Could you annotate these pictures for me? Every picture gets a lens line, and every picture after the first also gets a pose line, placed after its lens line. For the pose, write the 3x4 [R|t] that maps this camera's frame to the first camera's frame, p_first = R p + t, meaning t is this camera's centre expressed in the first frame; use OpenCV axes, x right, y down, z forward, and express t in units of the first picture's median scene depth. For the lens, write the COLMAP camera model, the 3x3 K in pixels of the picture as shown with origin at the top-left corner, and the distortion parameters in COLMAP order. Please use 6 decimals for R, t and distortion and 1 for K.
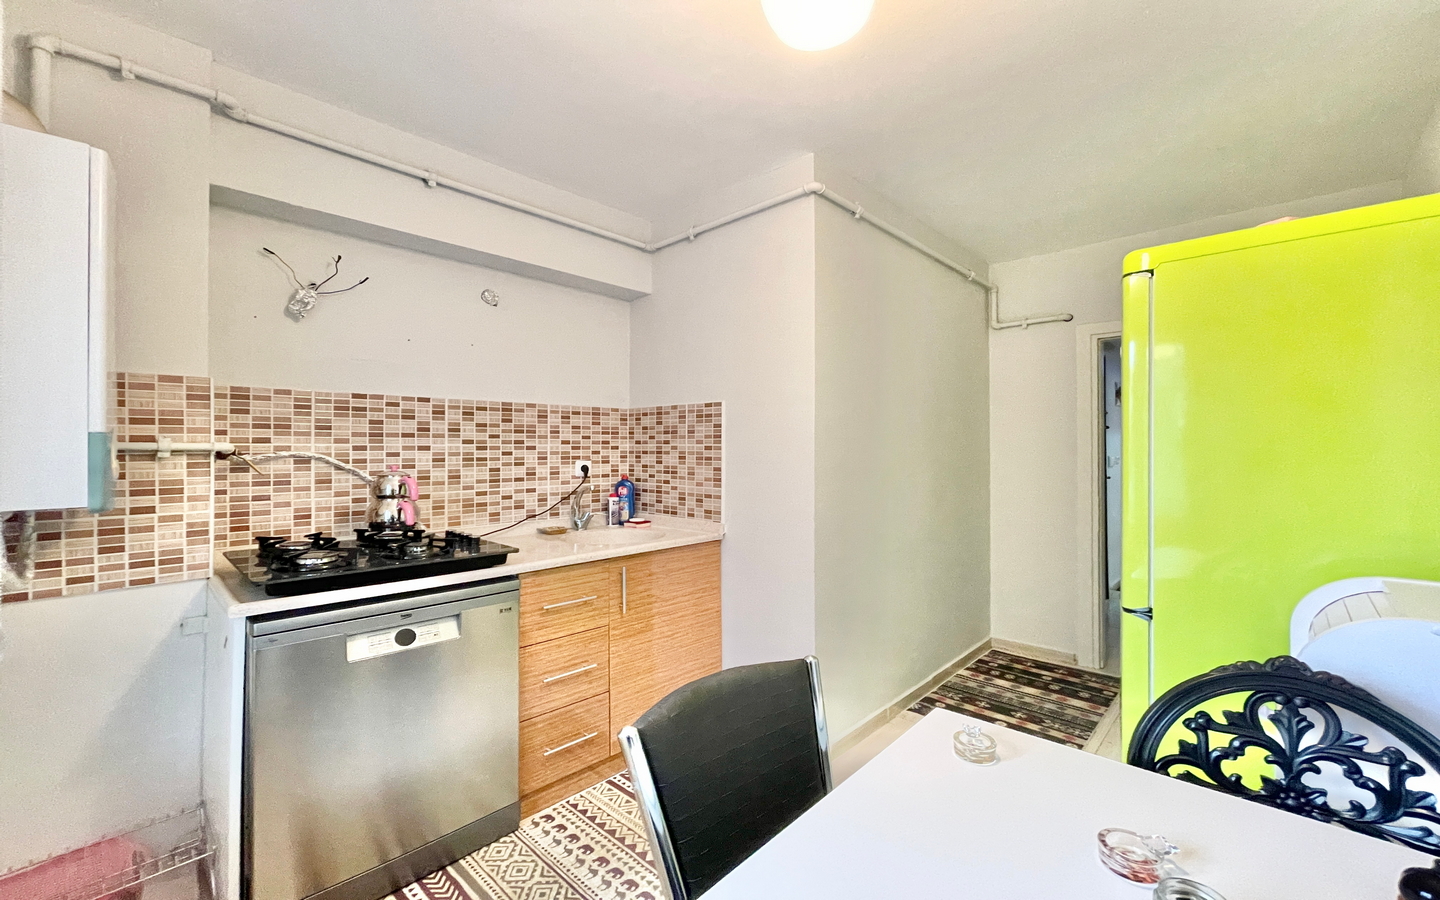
lens RADIAL K [[518.8, 0, 775.4], [0, 518.8, 443.1], [0, 0, 1]] dist [-0.000821, -0.000111]
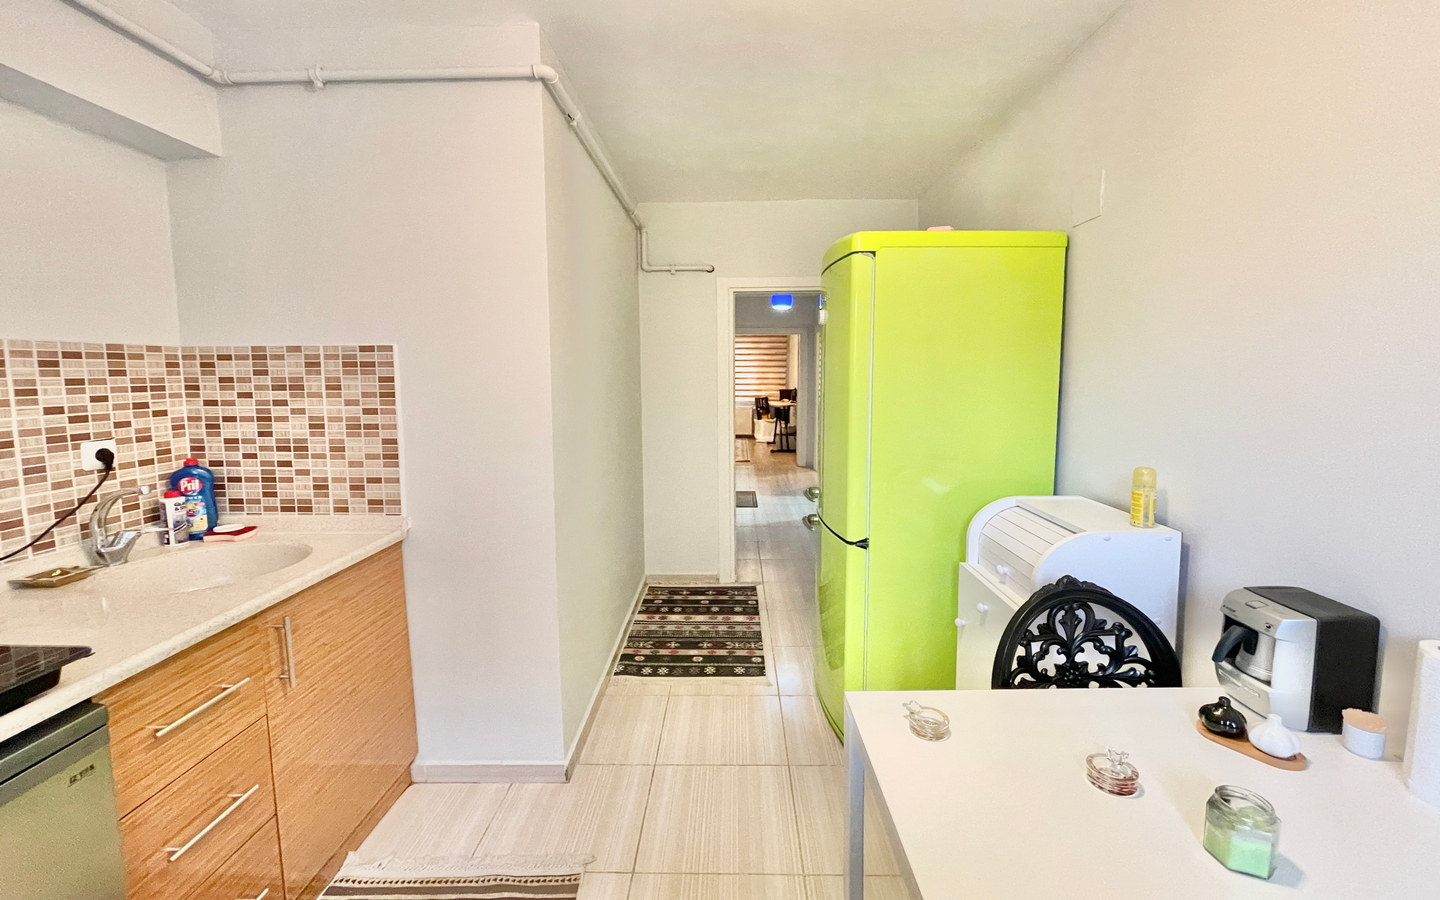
lens RADIAL K [[542.5, 0, 717.4], [0, 542.5, 425.1], [0, 0, 1]] dist [-0.002114, -0.000129]
pose [[0.798005, -0.052525, 0.600358, -0.183273], [-0.001265, 0.996046, 0.088825, -0.034981], [-0.602650, -0.071643, 0.794784, 0.135465]]
